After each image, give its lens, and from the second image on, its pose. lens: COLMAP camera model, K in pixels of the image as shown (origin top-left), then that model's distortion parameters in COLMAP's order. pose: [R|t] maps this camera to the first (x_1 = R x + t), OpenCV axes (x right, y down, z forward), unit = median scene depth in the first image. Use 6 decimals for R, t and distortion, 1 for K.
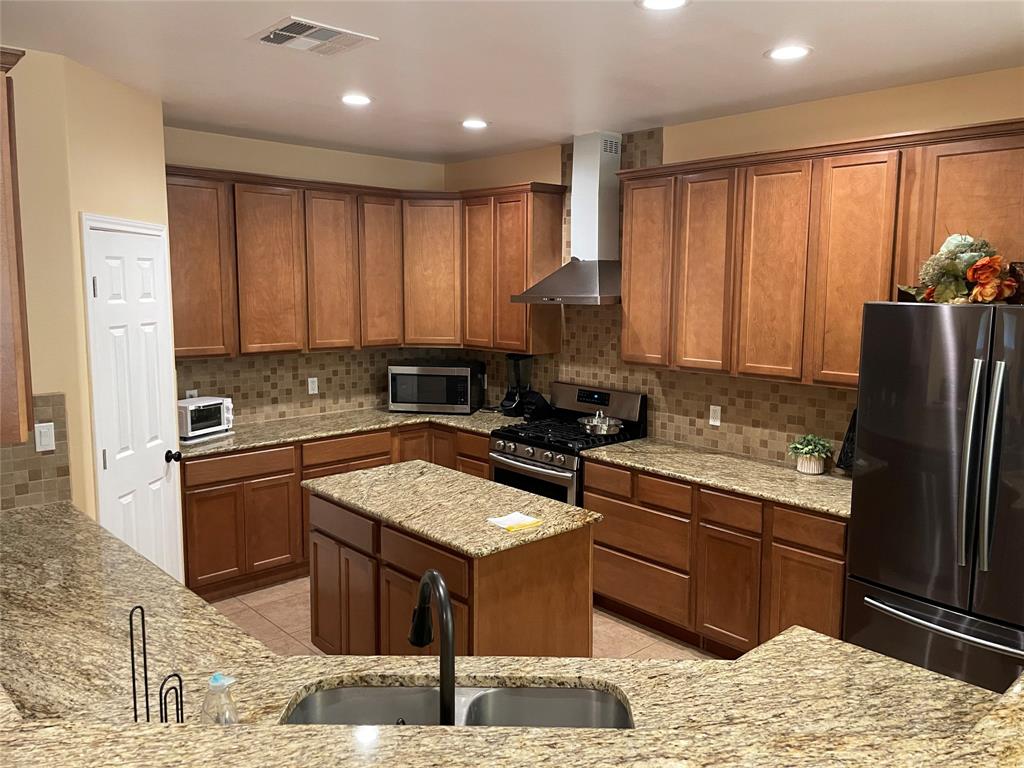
lens RADIAL K [[777.1, 0, 523.7], [0, 777.1, 366.5], [0, 0, 1]] dist [0.078239, -0.084535]
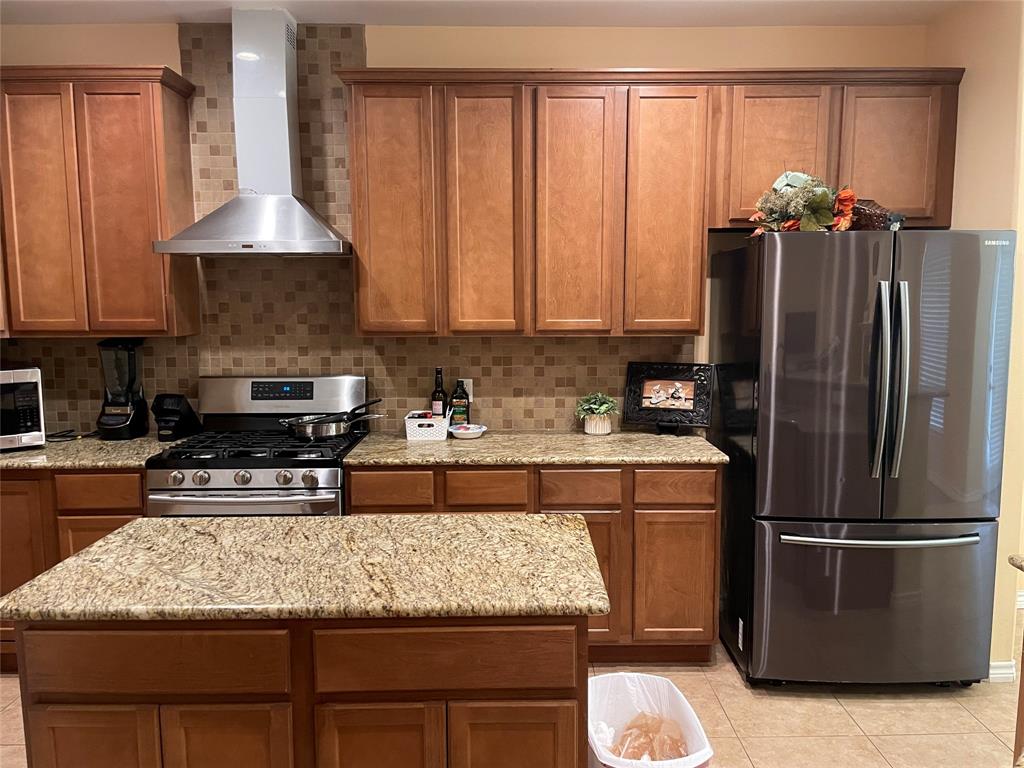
lens RADIAL K [[777.1, 0, 510.7], [0, 777.1, 383.5], [0, 0, 1]] dist [0.078239, -0.084535]
pose [[0.668976, -0.093219, 0.737415, -0.371651], [0.087618, 0.995077, 0.046306, 0.022915], [-0.738102, 0.033633, 0.673851, 0.439558]]
